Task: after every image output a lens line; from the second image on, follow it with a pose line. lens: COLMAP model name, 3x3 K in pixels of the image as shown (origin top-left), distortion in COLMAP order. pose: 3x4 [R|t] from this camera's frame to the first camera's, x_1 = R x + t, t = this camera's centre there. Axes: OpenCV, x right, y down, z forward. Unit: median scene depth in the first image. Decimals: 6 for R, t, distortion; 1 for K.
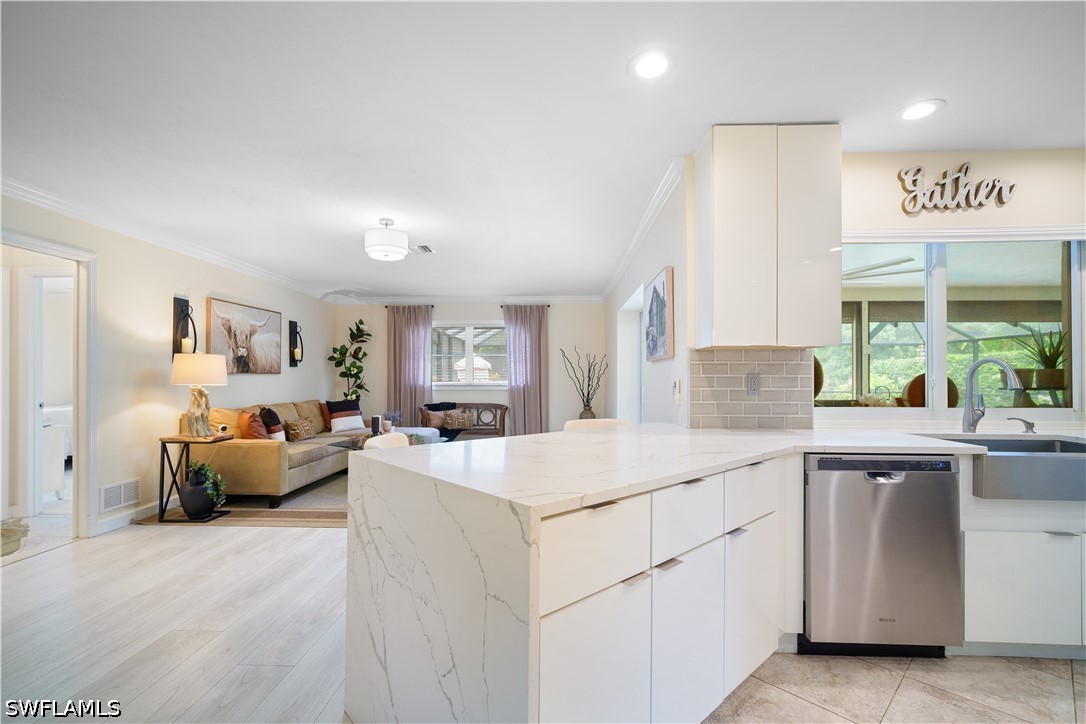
lens RADIAL K [[475.7, 0, 539.5], [0, 475.7, 374.7], [0, 0, 1]] dist [-0.001046, 0.000322]
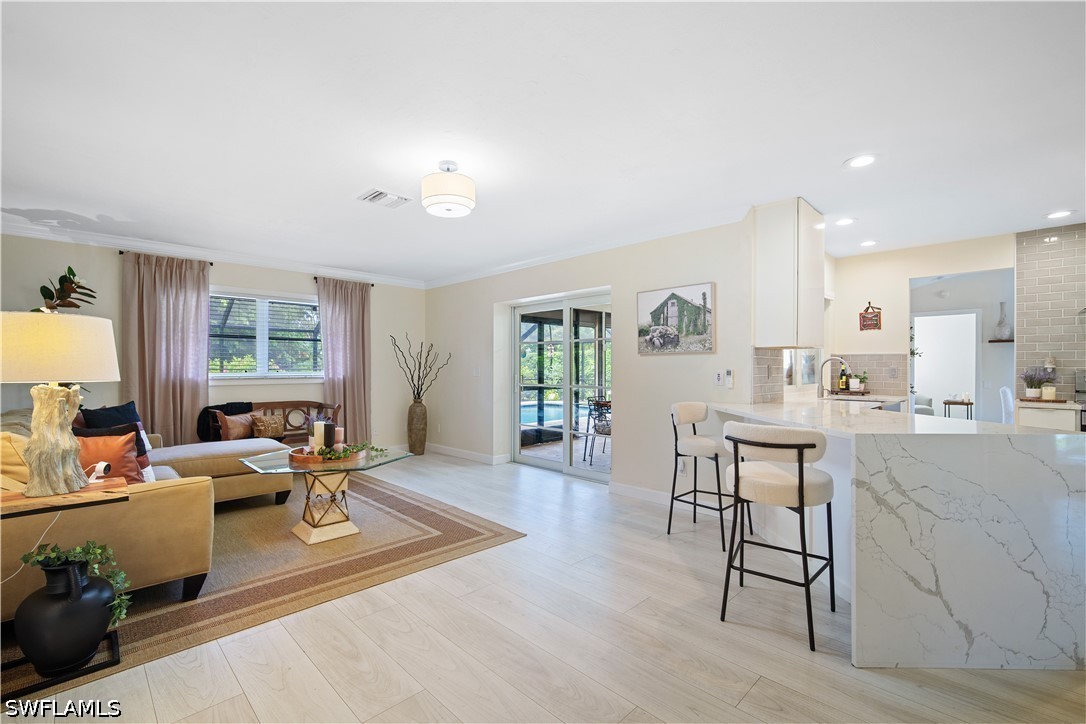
lens RADIAL K [[473.5, 0, 539.3], [0, 473.5, 366.6], [0, 0, 1]] dist [-0.000244, 0.000473]
pose [[0.680910, 0.002647, 0.732362, -1.087342], [-0.004727, 0.999989, 0.000780, 0.005367], [-0.732352, -0.003993, 0.680915, 0.502099]]
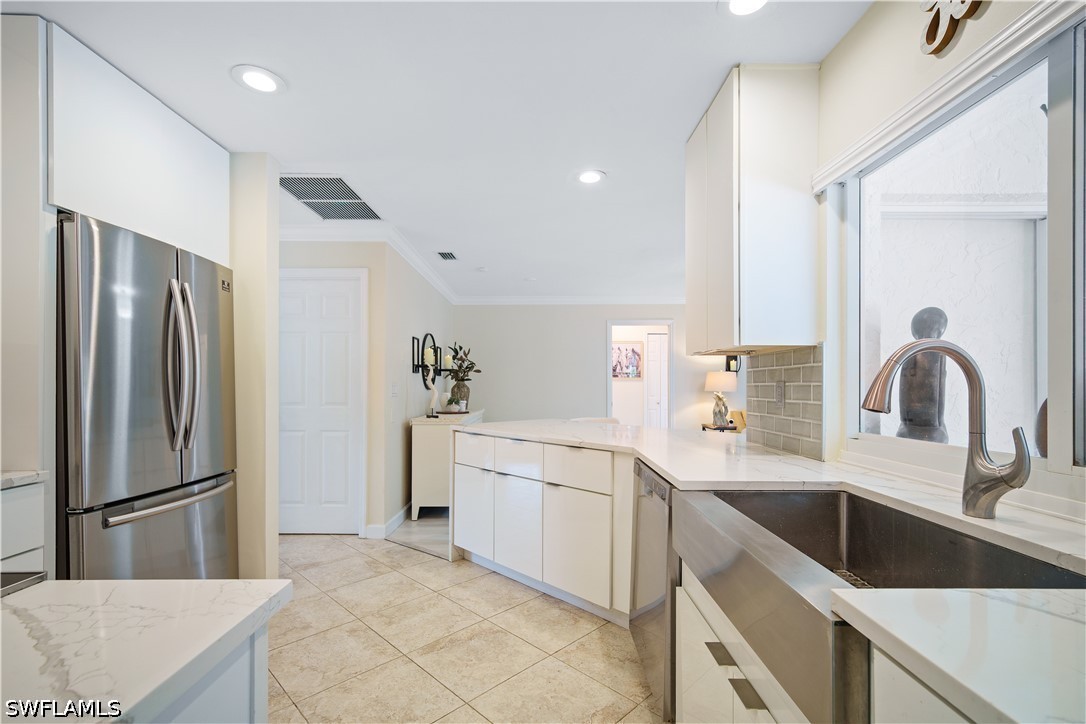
lens RADIAL K [[483.9, 0, 540.7], [0, 483.9, 385.6], [0, 0, 1]] dist [-0.000174, 0.000159]
pose [[0.035005, -0.001805, -0.999385, 1.209251], [0.001748, 0.999997, -0.001745, 0.005359], [0.999386, -0.001686, 0.035009, 0.548289]]
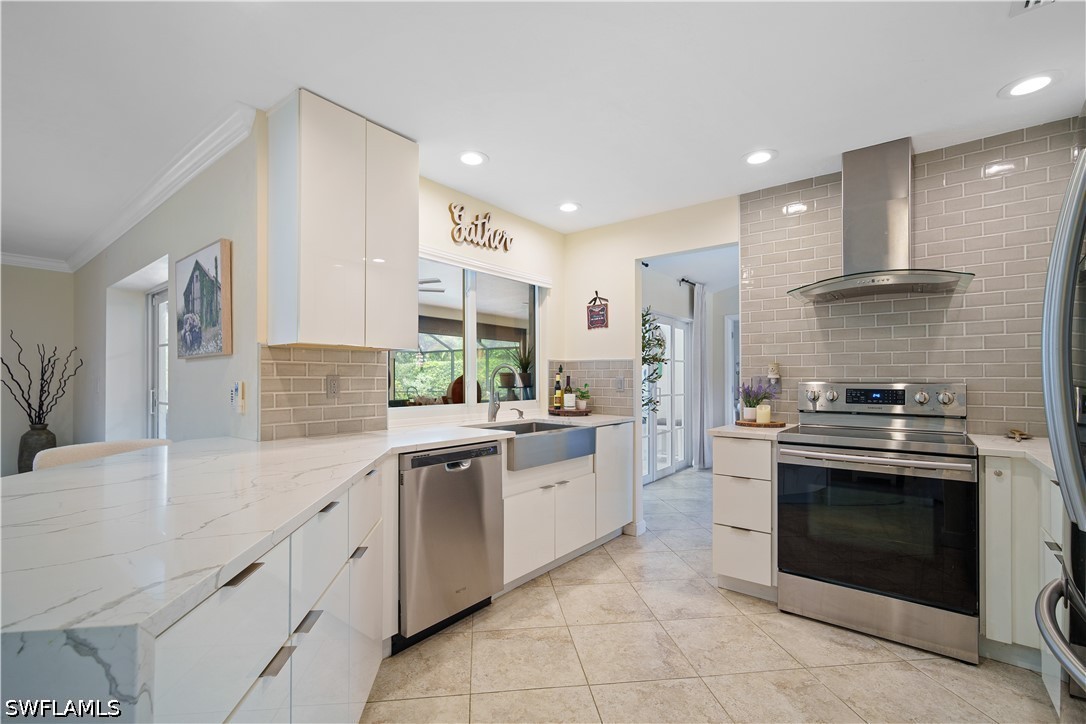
lens RADIAL K [[477.8, 0, 537.5], [0, 477.8, 375.8], [0, 0, 1]] dist [-0.002804, 0.000336]
pose [[0.589660, 0.003095, 0.807646, -0.067597], [-0.001645, 0.999995, -0.002631, 0.000503], [-0.807650, 0.000223, 0.589662, 0.121428]]
